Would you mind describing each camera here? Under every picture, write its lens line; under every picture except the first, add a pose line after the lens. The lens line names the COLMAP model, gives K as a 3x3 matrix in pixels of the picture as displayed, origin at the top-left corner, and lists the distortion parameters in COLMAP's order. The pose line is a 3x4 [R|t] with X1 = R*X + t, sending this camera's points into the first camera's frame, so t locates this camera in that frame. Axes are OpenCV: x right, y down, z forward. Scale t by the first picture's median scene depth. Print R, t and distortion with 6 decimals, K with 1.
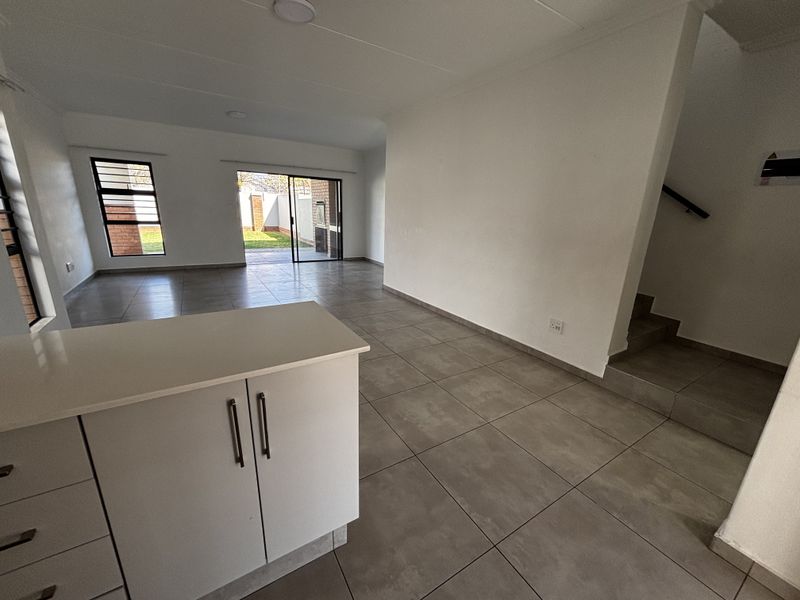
lens RADIAL K [[321.7, 0, 400.0], [0, 321.7, 300.0], [0, 0, 1]] dist [0.000937, -0.000013]
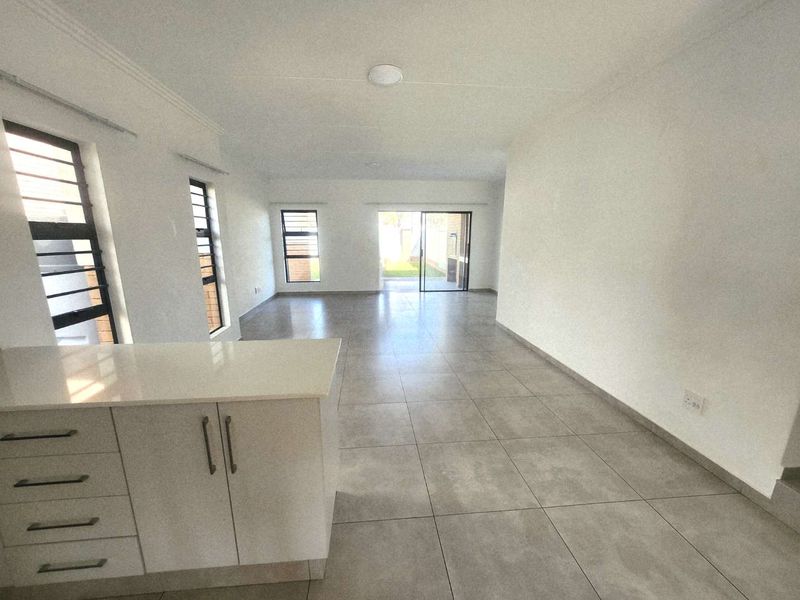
lens RADIAL K [[321.2, 0, 392.5], [0, 321.2, 307.2], [0, 0, 1]] dist [-0.002420, 0.000095]
pose [[0.890393, 0.062813, -0.450839, 0.113129], [-0.090614, 0.995069, -0.040321, -0.022938], [0.446083, 0.076754, 0.891694, 0.029721]]
